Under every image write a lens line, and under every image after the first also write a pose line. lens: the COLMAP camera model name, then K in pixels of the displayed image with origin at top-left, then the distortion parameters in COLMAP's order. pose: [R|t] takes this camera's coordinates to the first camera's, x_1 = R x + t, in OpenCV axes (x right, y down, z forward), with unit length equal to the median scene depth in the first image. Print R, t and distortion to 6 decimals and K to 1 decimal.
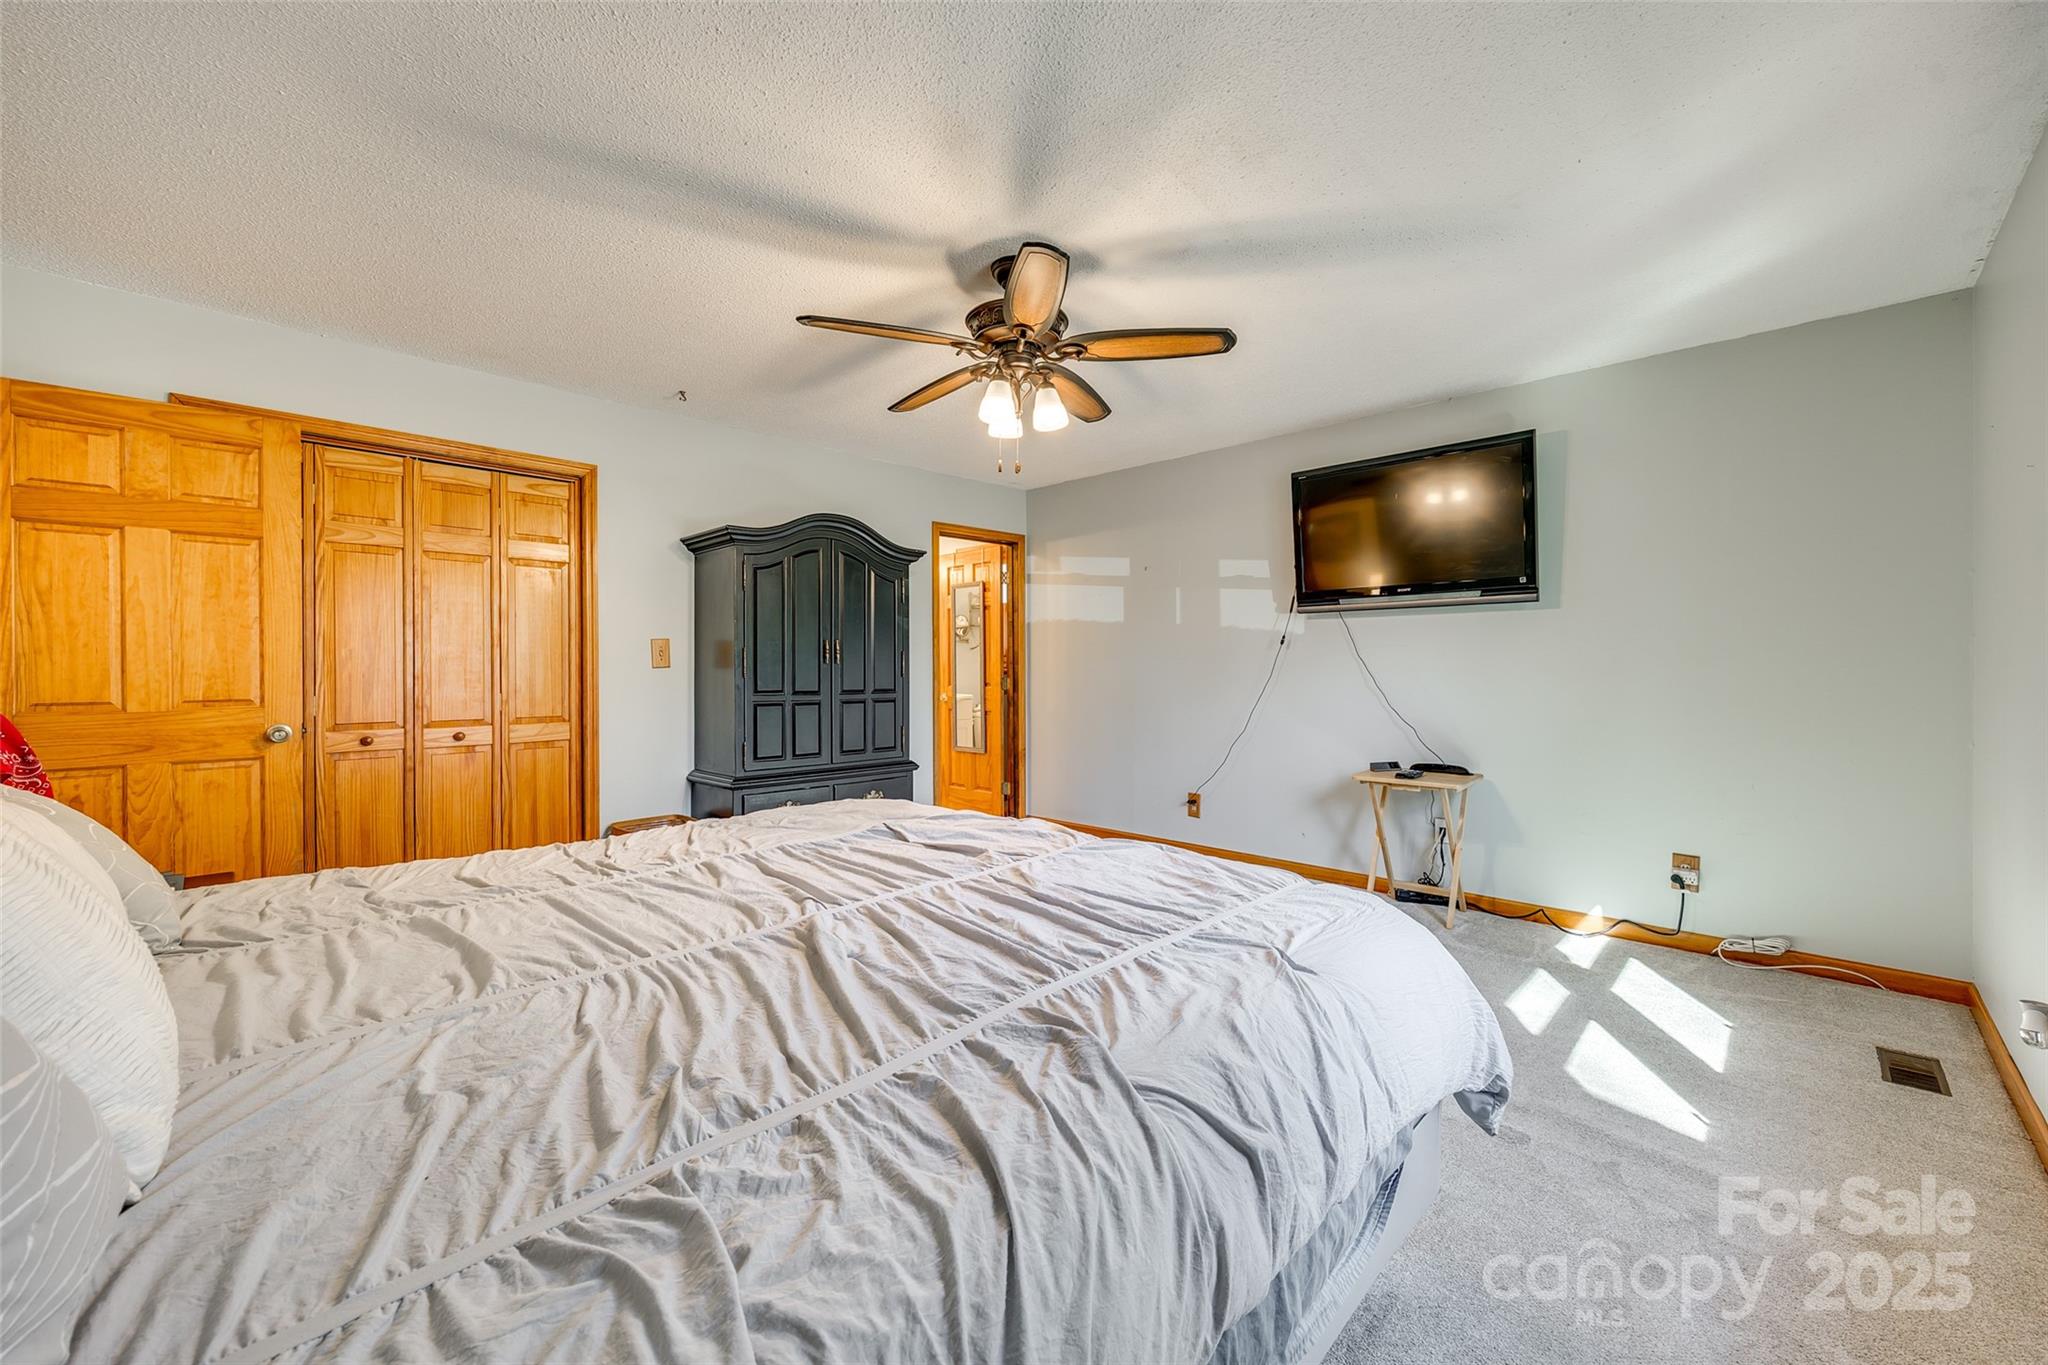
lens RADIAL K [[783.0, 0, 1027.3], [0, 783.0, 669.6], [0, 0, 1]] dist [0.003429, -0.000884]
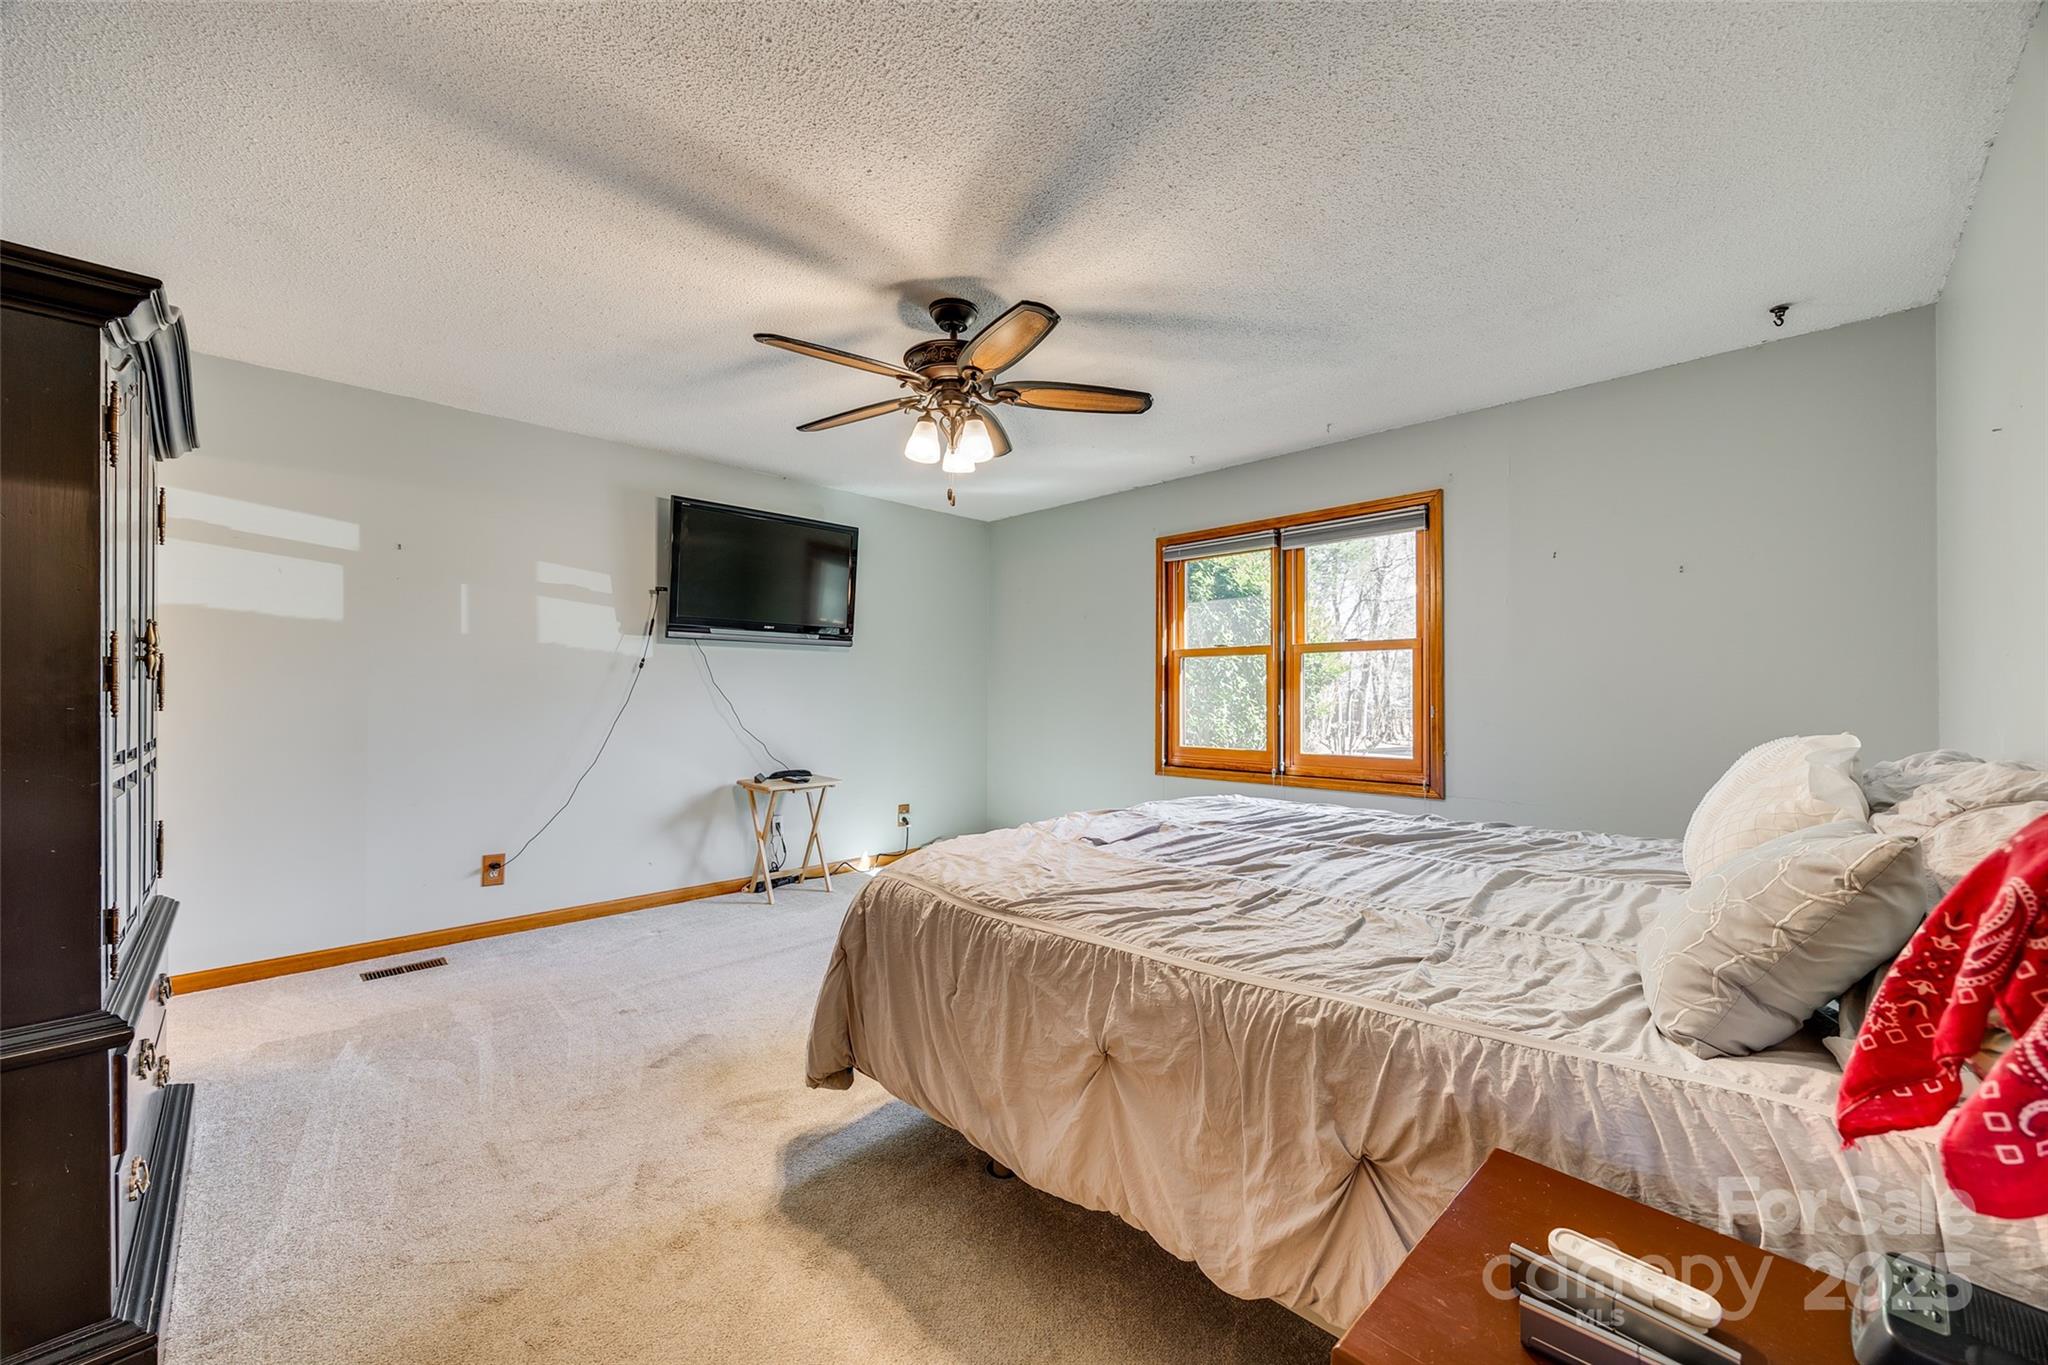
lens RADIAL K [[783.0, 0, 1026.9], [0, 783.0, 694.8], [0, 0, 1]] dist [0.003429, -0.000884]
pose [[0.020564, -0.000689, 0.999788, -0.632565], [0.000097, 1.000000, 0.000688, -0.000501], [-0.999789, 0.000083, 0.020564, 0.528998]]
